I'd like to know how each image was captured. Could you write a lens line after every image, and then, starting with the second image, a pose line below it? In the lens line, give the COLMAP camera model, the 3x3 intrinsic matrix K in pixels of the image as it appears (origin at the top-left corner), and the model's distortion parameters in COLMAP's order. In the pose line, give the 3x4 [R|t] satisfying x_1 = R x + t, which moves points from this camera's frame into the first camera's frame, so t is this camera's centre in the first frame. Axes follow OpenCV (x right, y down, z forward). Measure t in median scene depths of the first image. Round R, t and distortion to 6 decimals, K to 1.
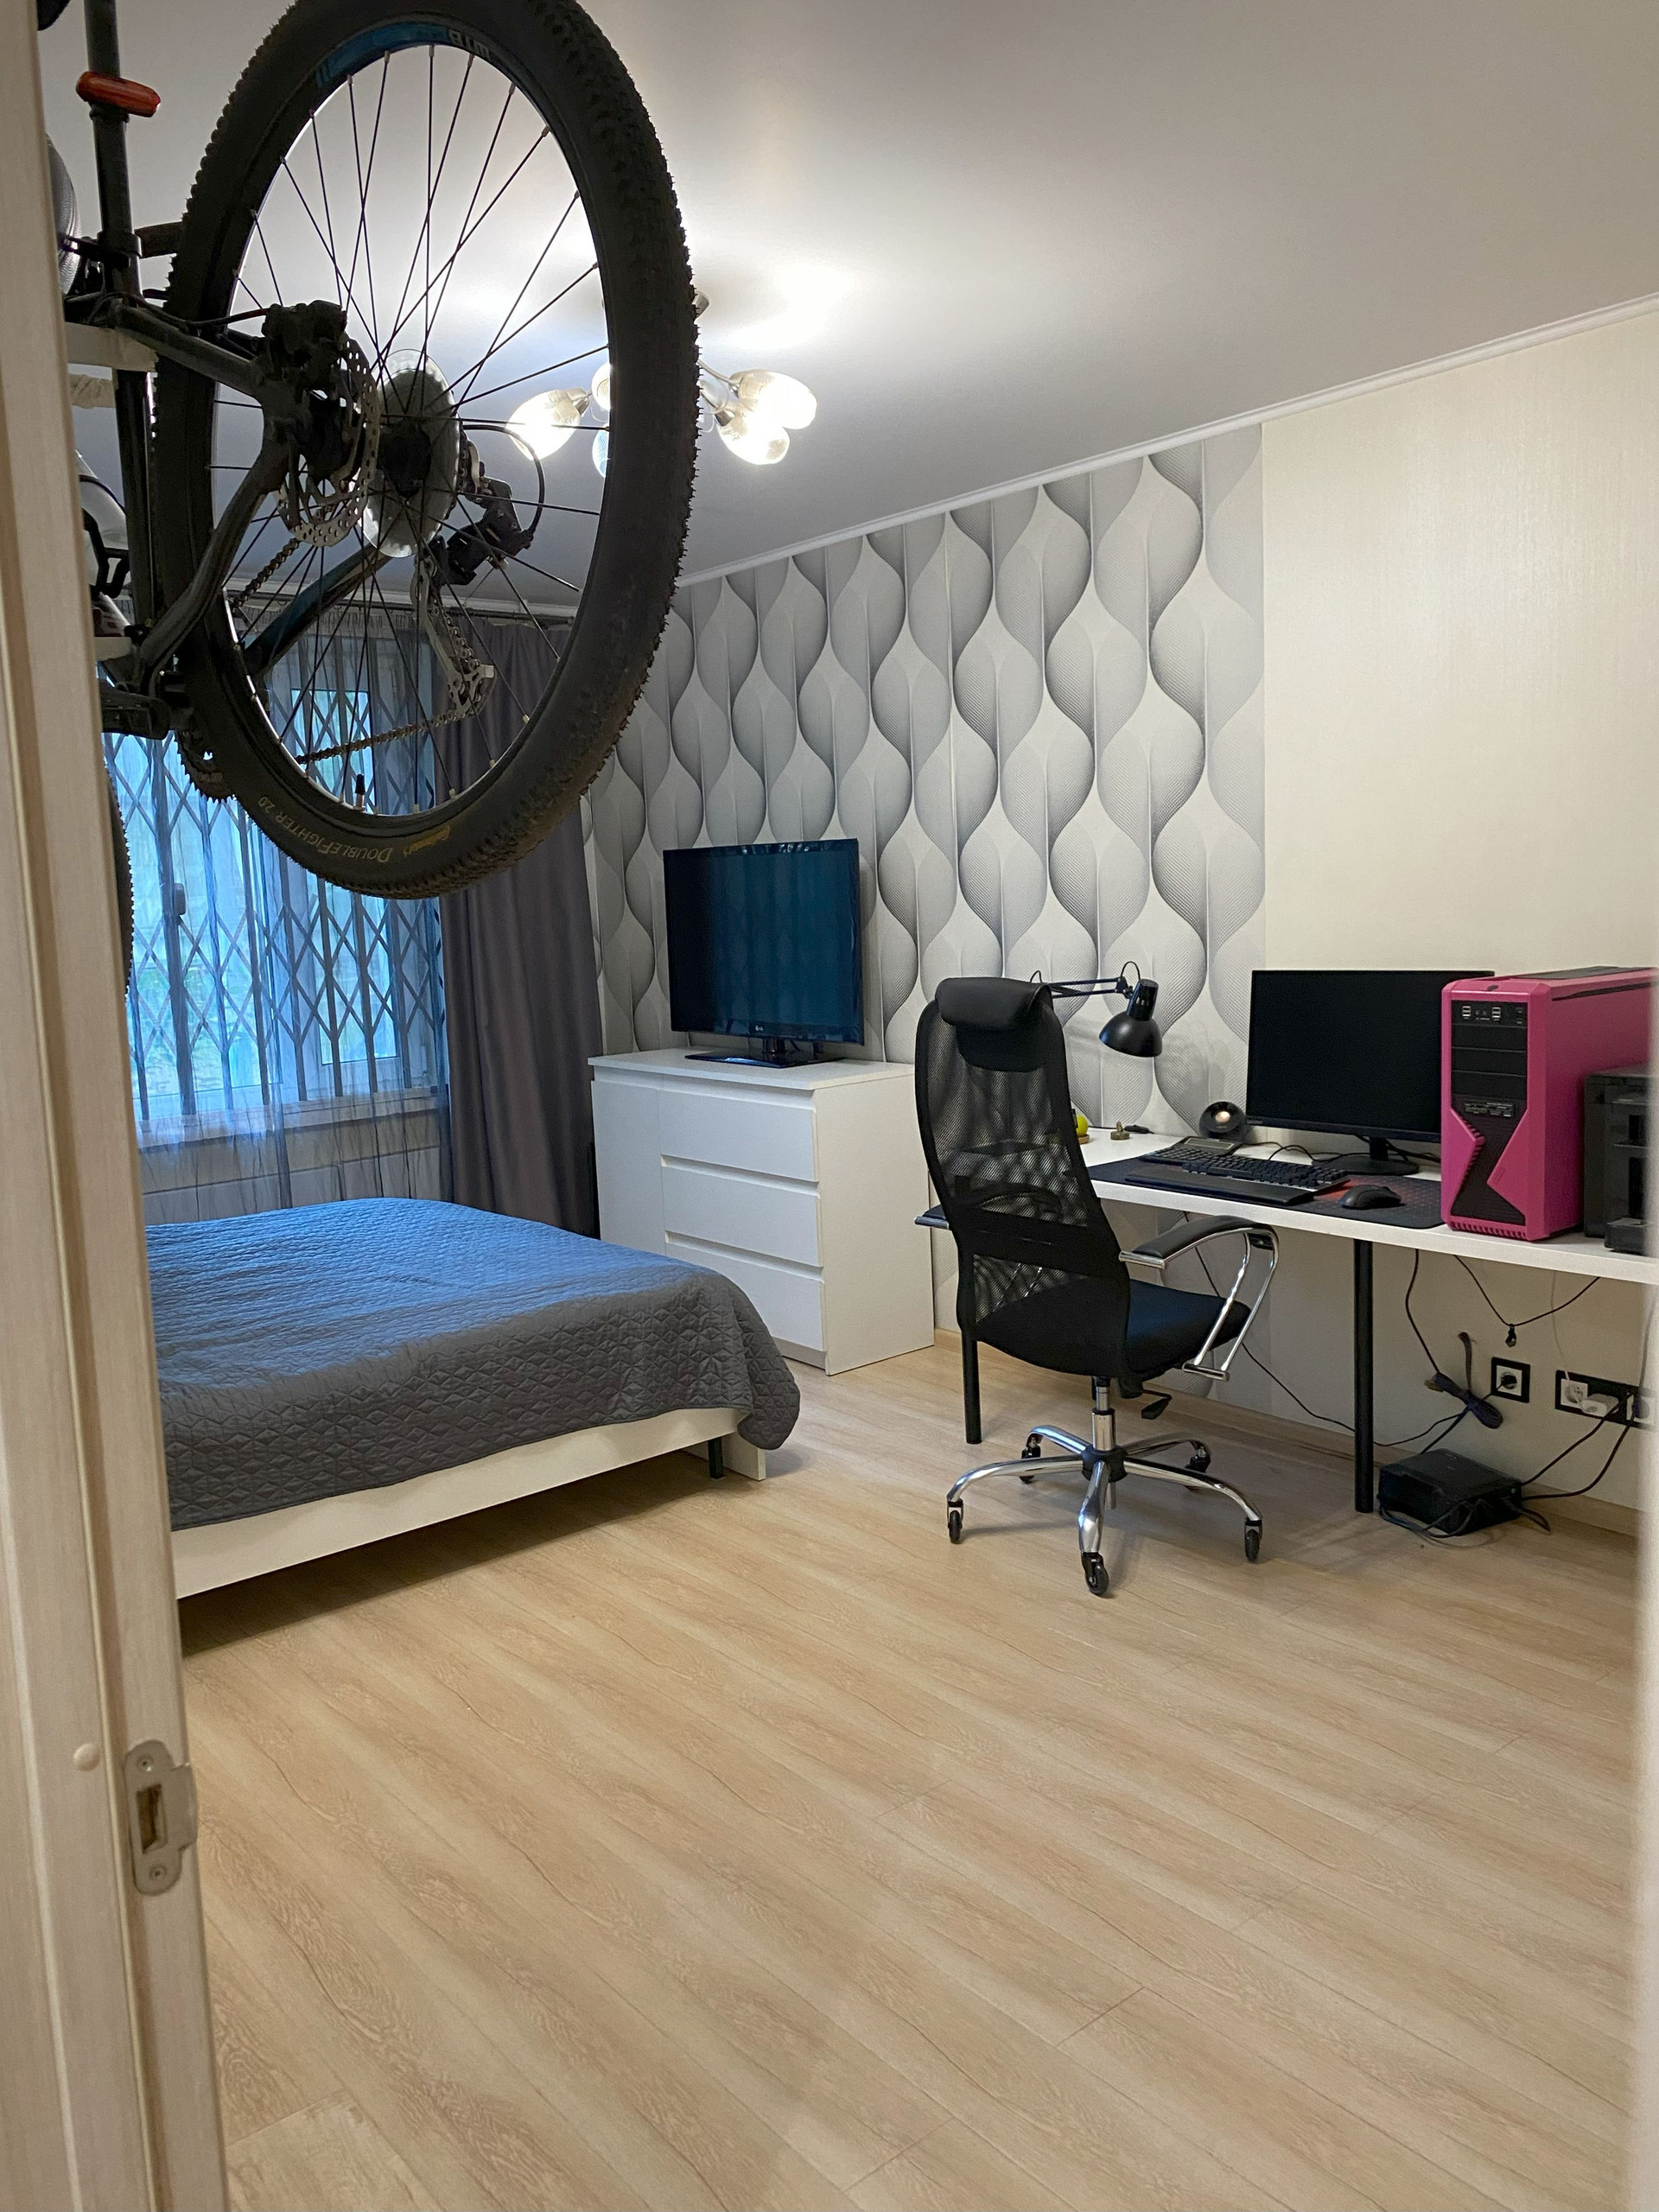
lens RADIAL K [[1690.0, 0, 834.3], [0, 1690.0, 1101.3], [0, 0, 1]] dist [0.027145, -0.039618]
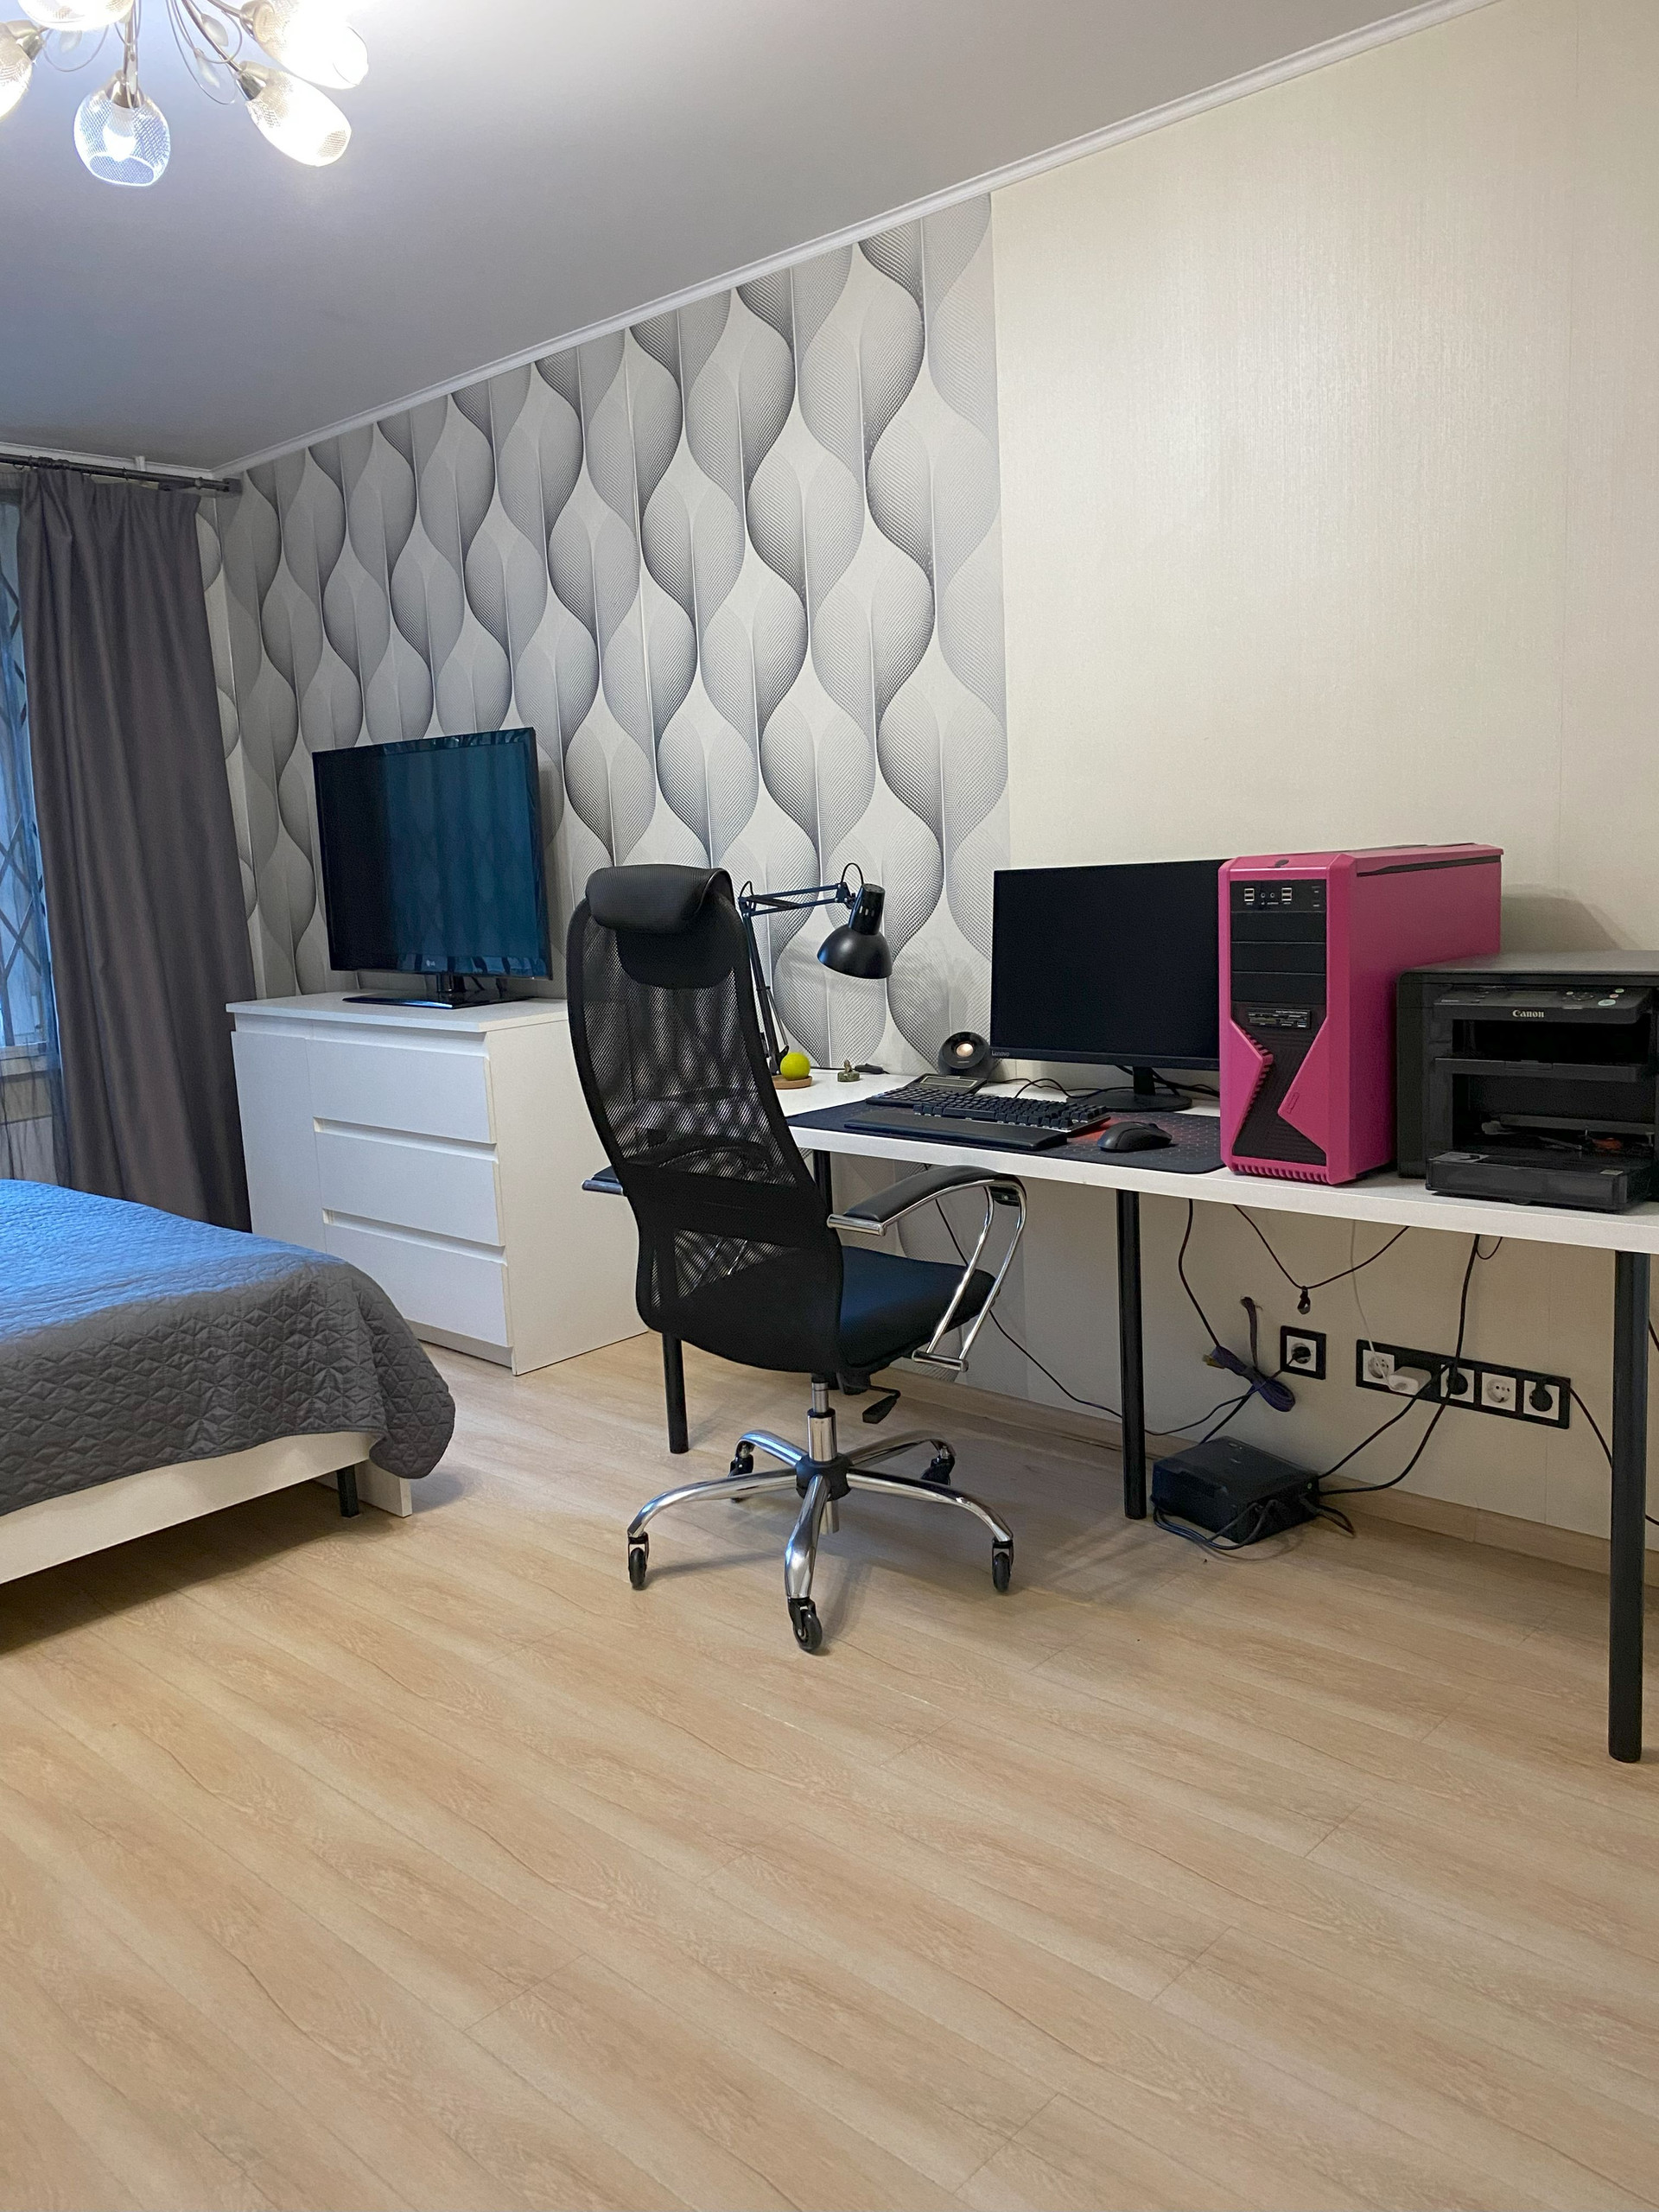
lens RADIAL K [[1690.0, 0, 827.5], [0, 1690.0, 1115.0], [0, 0, 1]] dist [0.027145, -0.039618]
pose [[0.992305, -0.026603, 0.120928, 0.067890], [0.023297, 0.999317, 0.028671, 0.017872], [-0.121608, -0.025633, 0.992247, 0.202386]]
